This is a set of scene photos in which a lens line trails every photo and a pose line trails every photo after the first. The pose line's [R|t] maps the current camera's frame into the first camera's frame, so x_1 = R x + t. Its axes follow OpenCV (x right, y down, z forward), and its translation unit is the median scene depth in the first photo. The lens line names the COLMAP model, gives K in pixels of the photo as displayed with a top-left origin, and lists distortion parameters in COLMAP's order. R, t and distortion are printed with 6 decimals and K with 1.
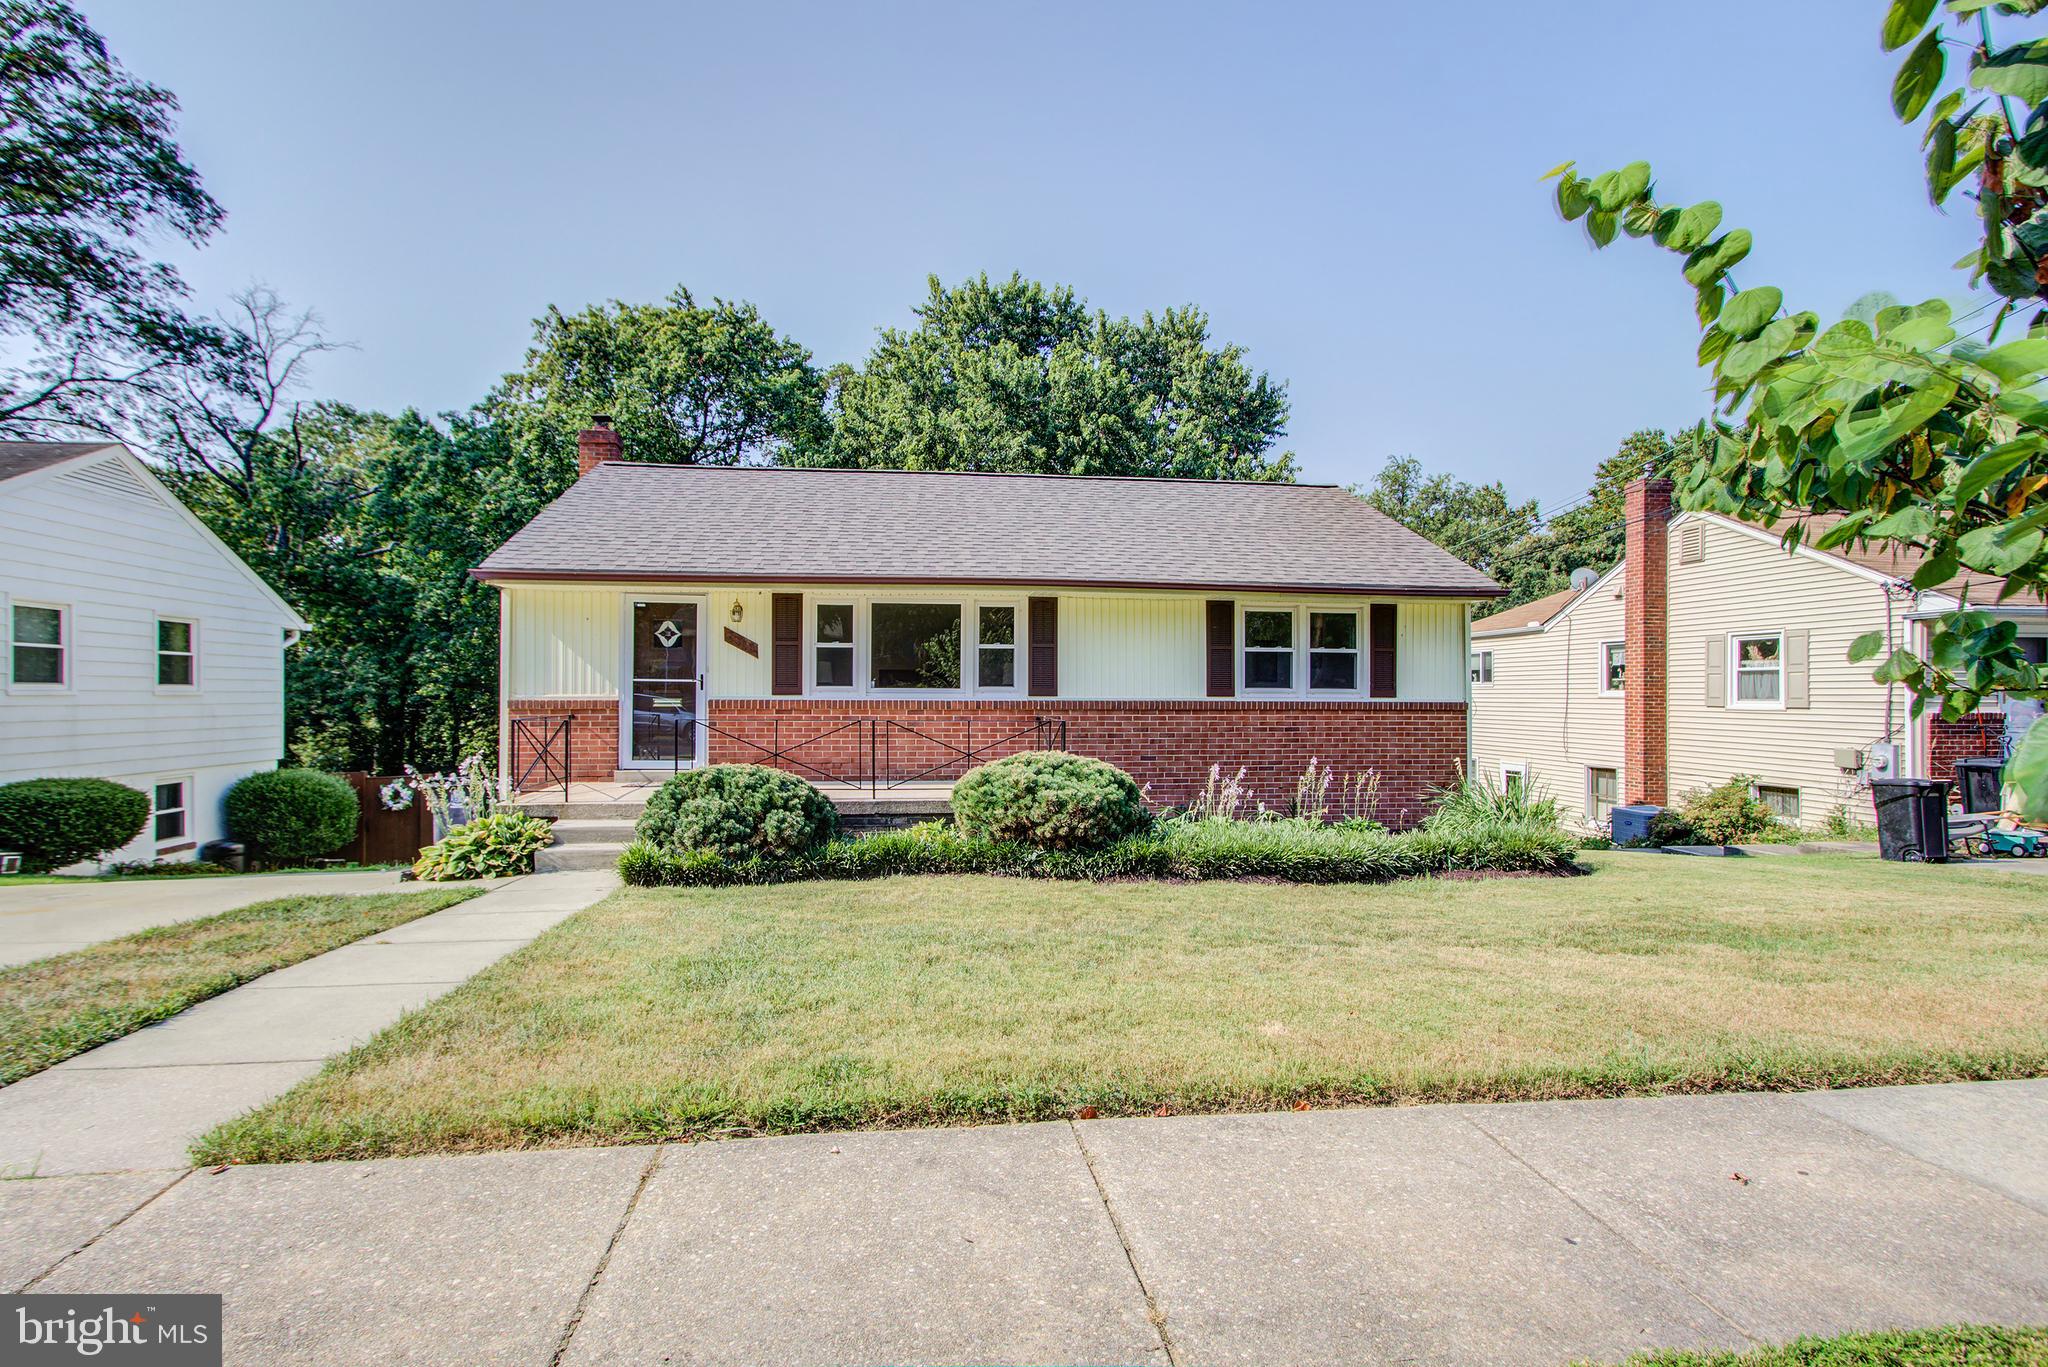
lens RADIAL K [[955.0, 0, 1004.2], [0, 955.0, 689.5], [0, 0, 1]] dist [0.004094, -0.000749]
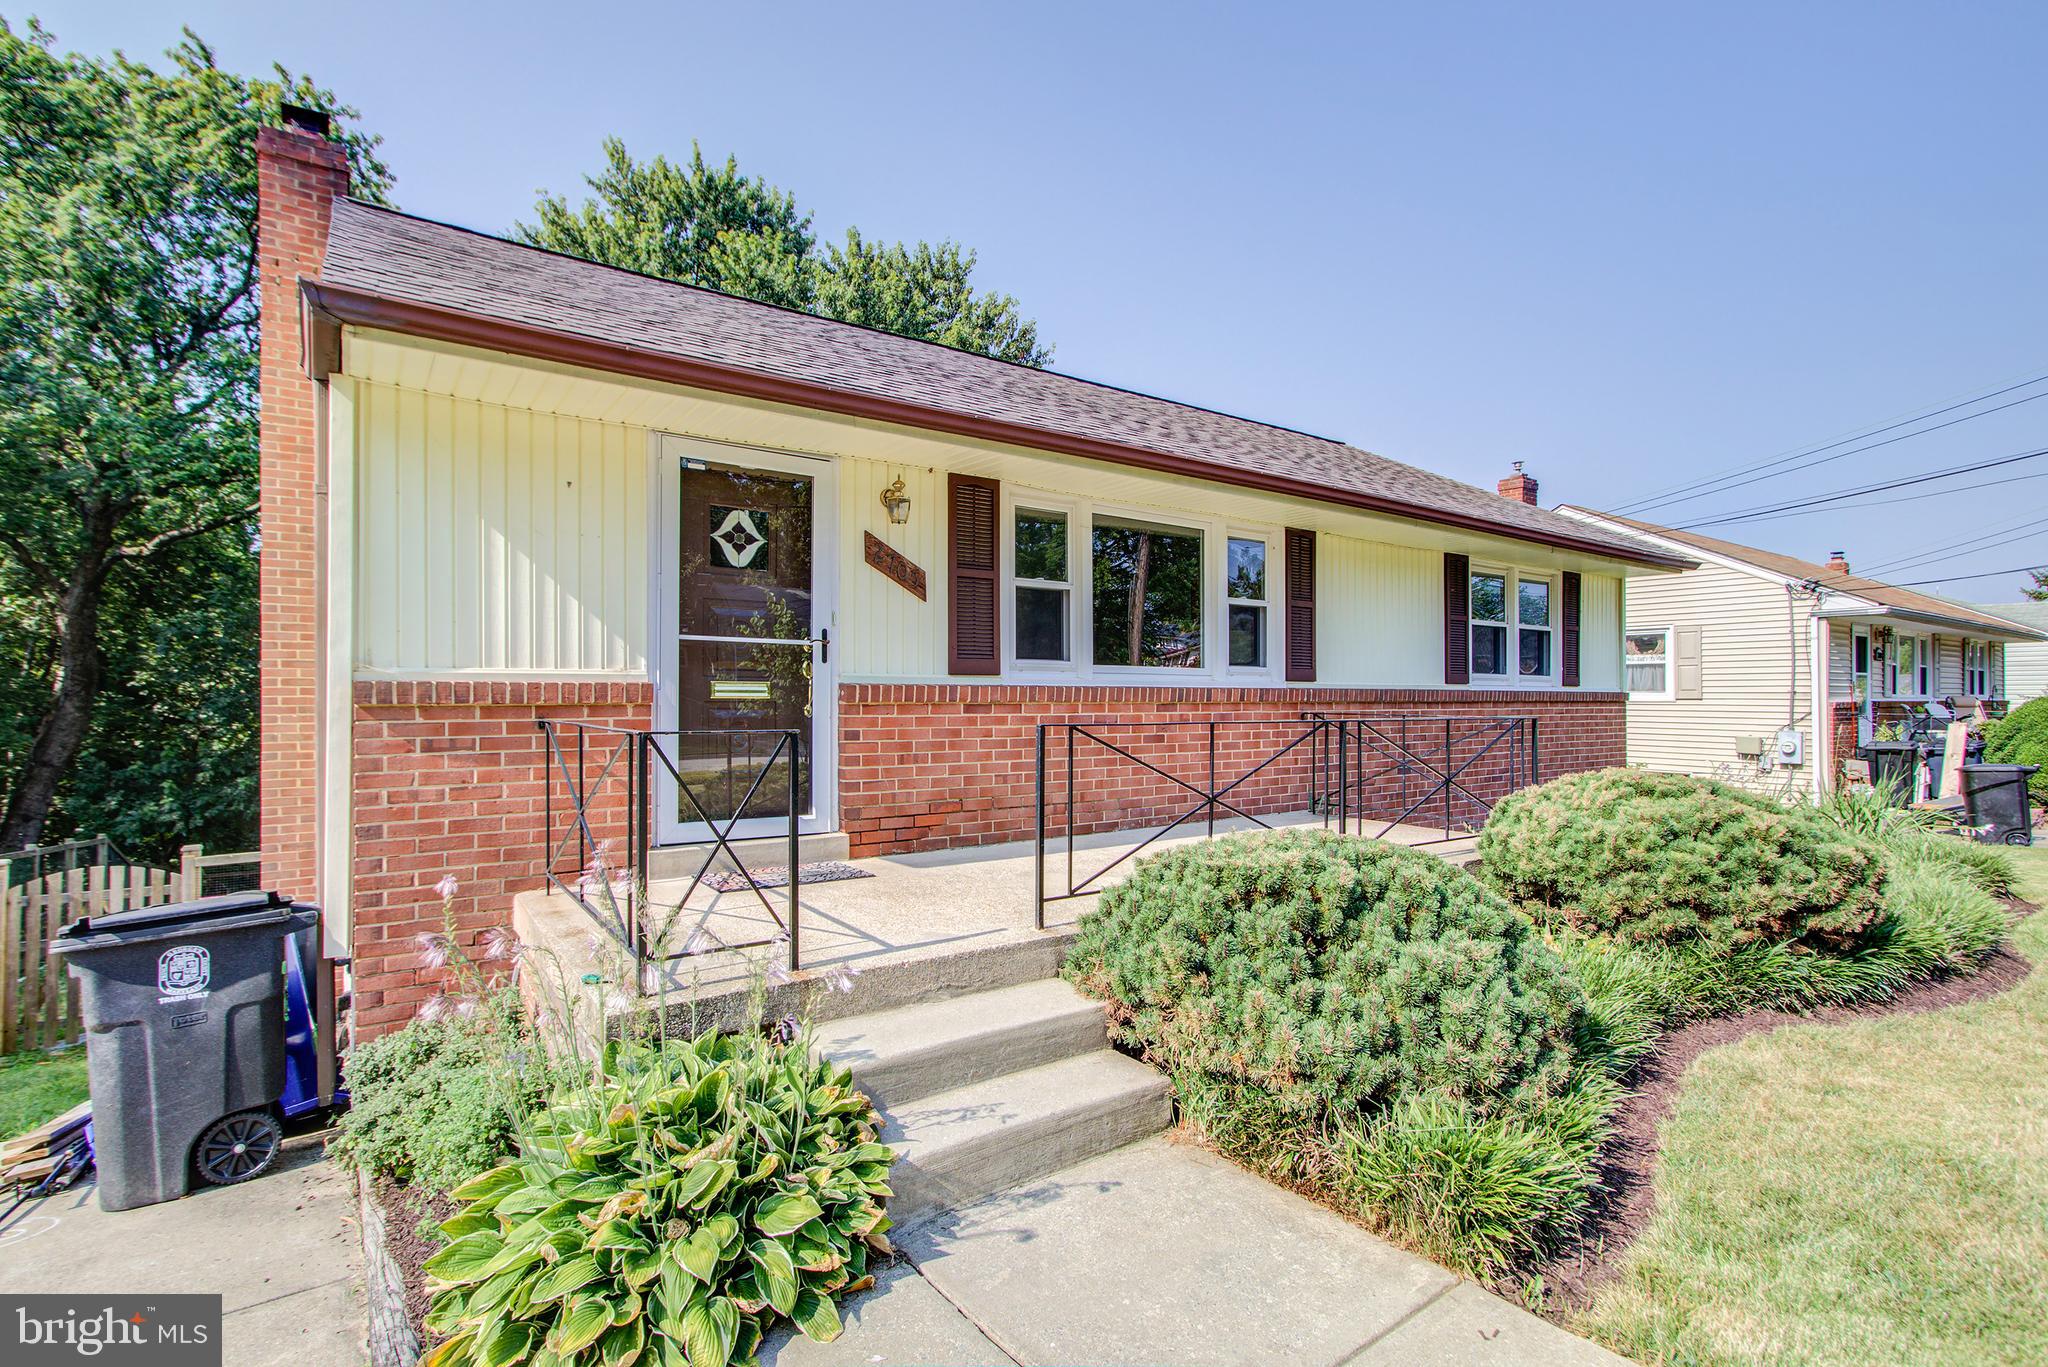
lens RADIAL K [[955.0, 0, 1004.2], [0, 955.0, 689.5], [0, 0, 1]] dist [0.004094, -0.000749]
pose [[0.883315, 0.001782, 0.468777, -0.446777], [-0.002374, 0.999997, 0.000671, 0.012795], [-0.468774, -0.001706, 0.883316, 0.531889]]
